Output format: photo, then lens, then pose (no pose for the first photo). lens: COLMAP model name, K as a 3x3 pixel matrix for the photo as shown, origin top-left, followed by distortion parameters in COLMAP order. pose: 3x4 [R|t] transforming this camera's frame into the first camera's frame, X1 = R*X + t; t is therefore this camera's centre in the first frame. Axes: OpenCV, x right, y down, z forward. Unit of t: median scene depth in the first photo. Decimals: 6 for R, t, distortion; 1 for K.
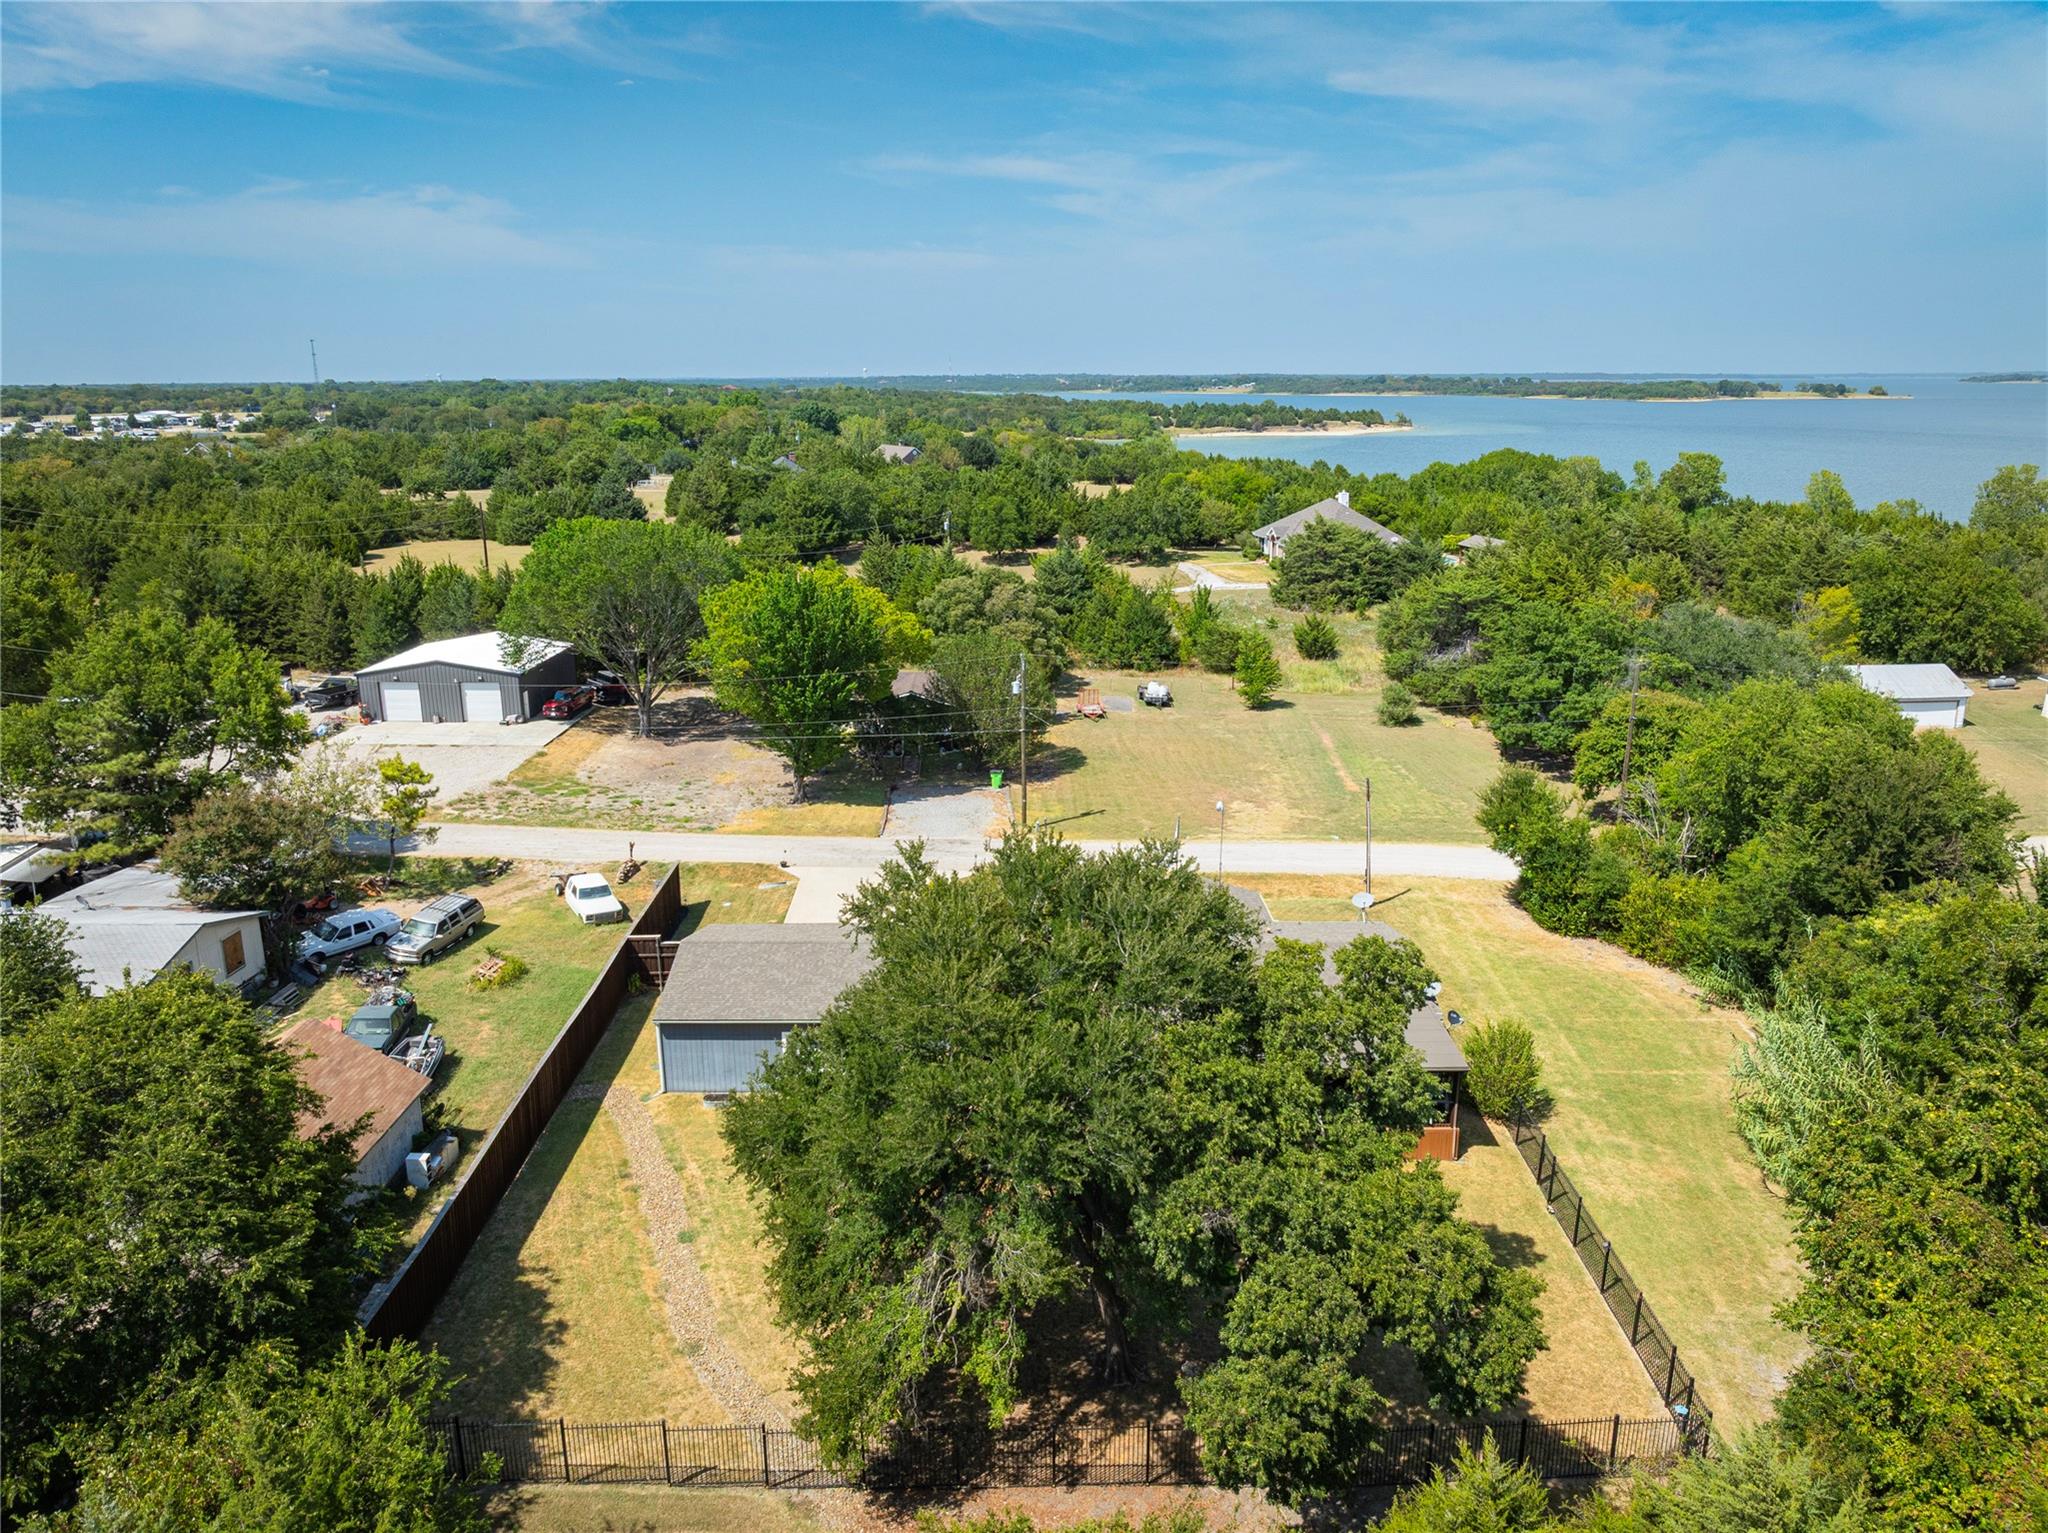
lens RADIAL K [[1428.5, 0, 1027.3], [0, 1428.5, 757.1], [0, 0, 1]] dist [-0.028032, 0.006432]
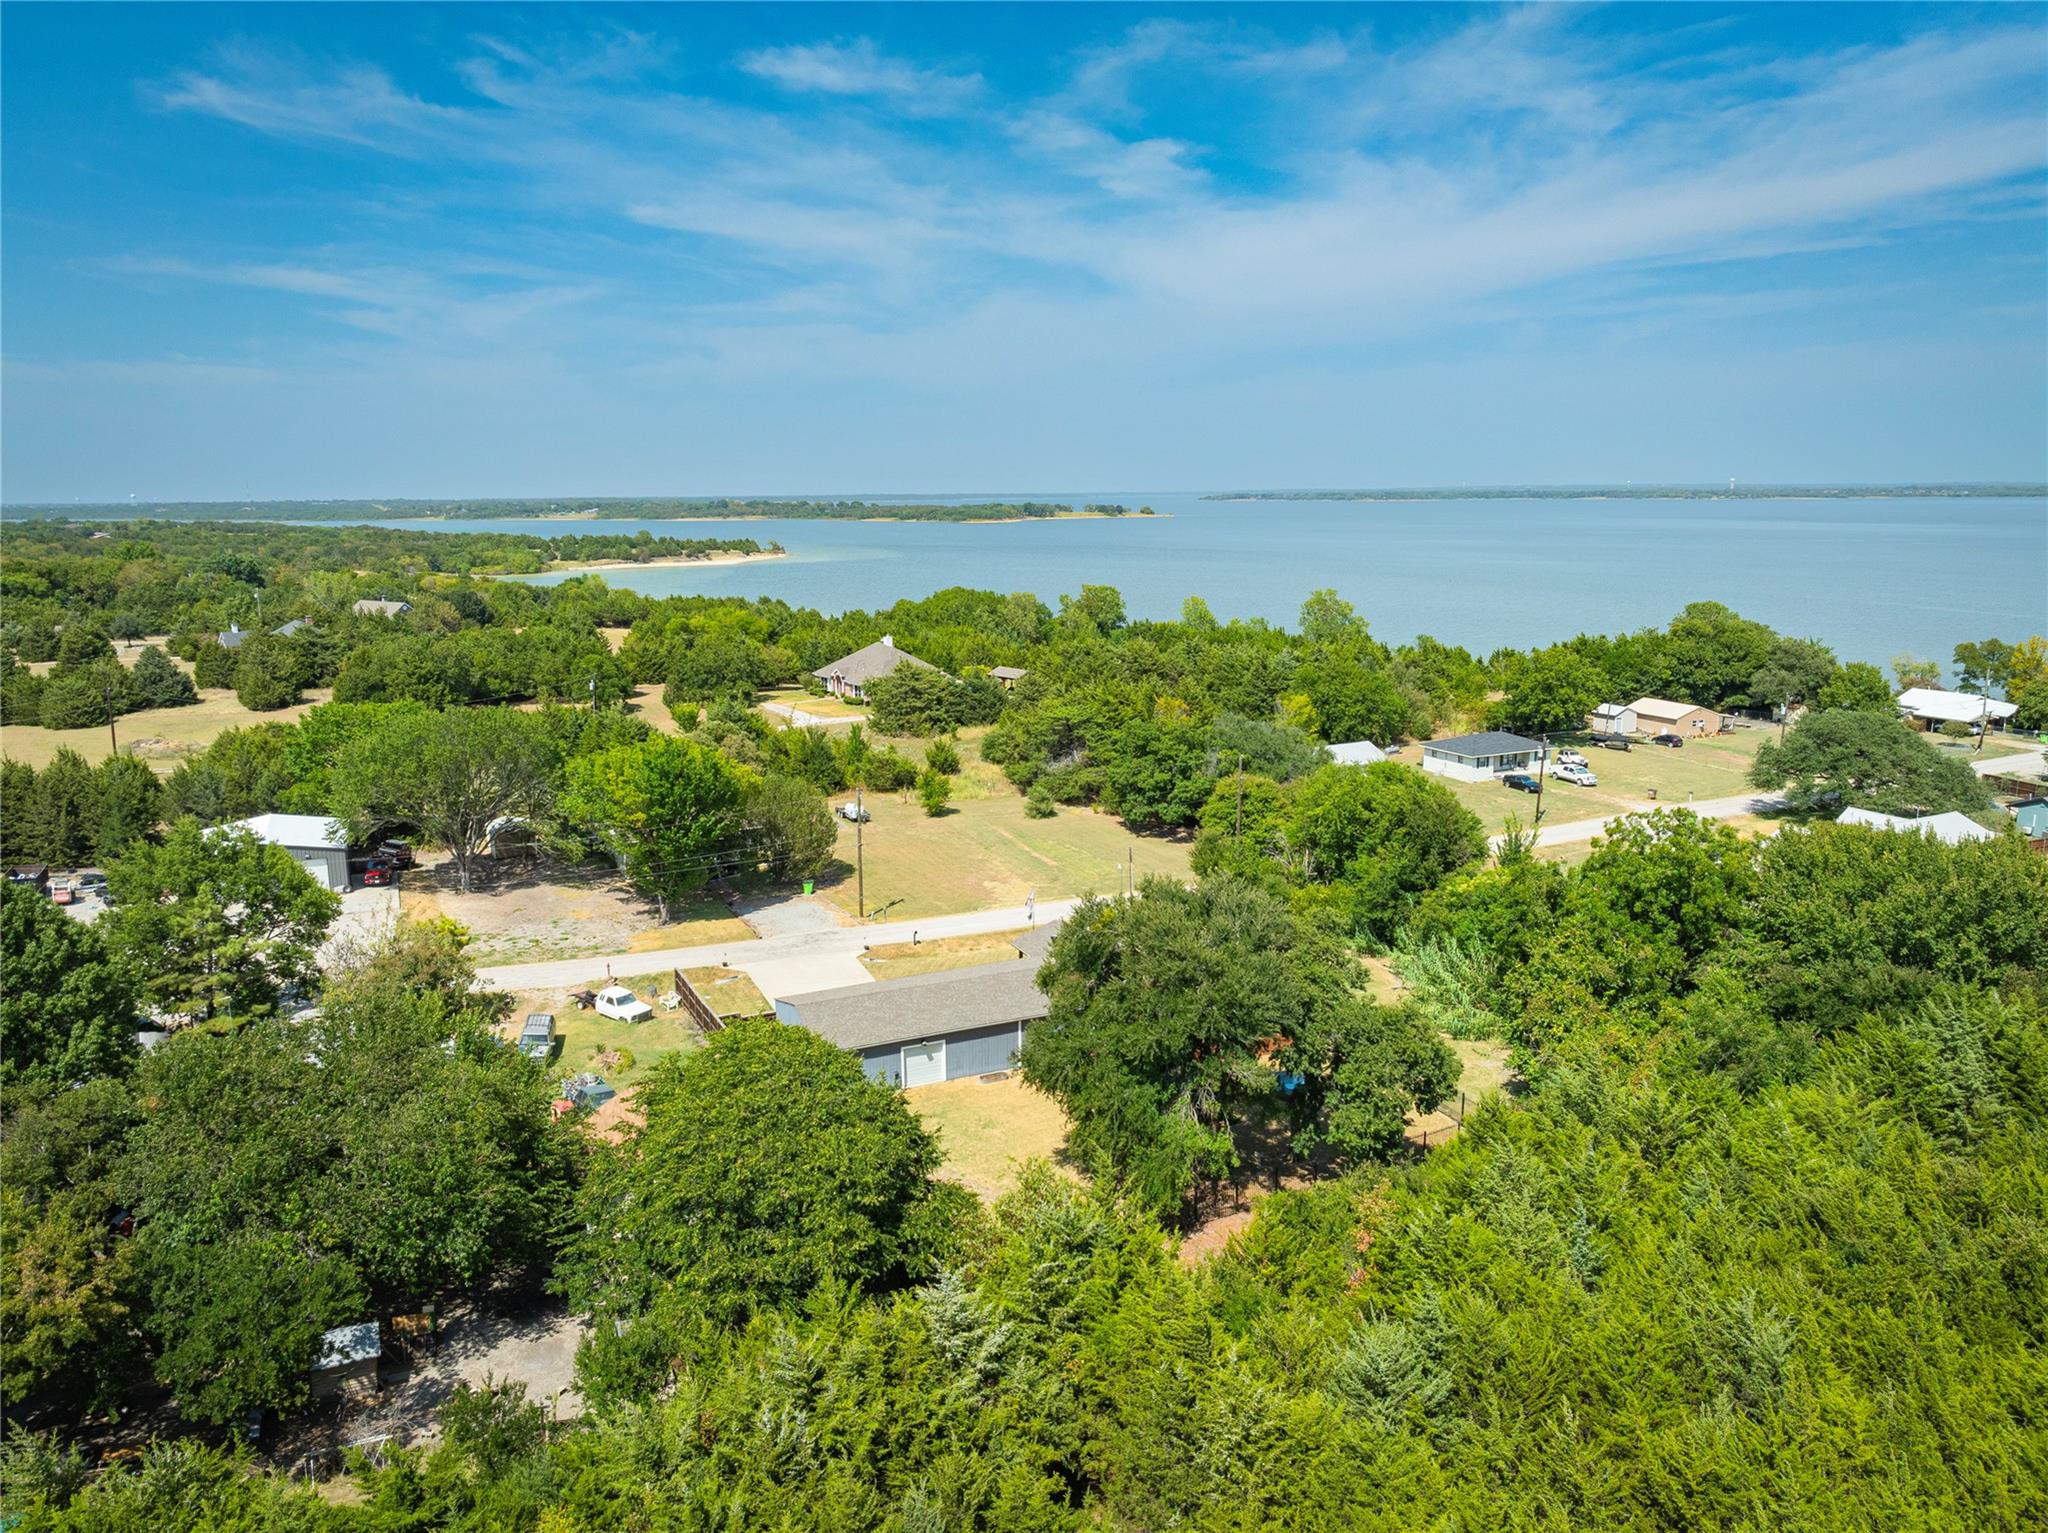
lens RADIAL K [[1428.5, 0, 1027.3], [0, 1428.5, 757.1], [0, 0, 1]] dist [-0.028032, 0.006432]
pose [[0.898814, -0.080605, 0.430856, -0.270466], [0.115339, 0.991799, -0.055064, -0.005219], [-0.422884, 0.099186, 0.900739, -0.176520]]
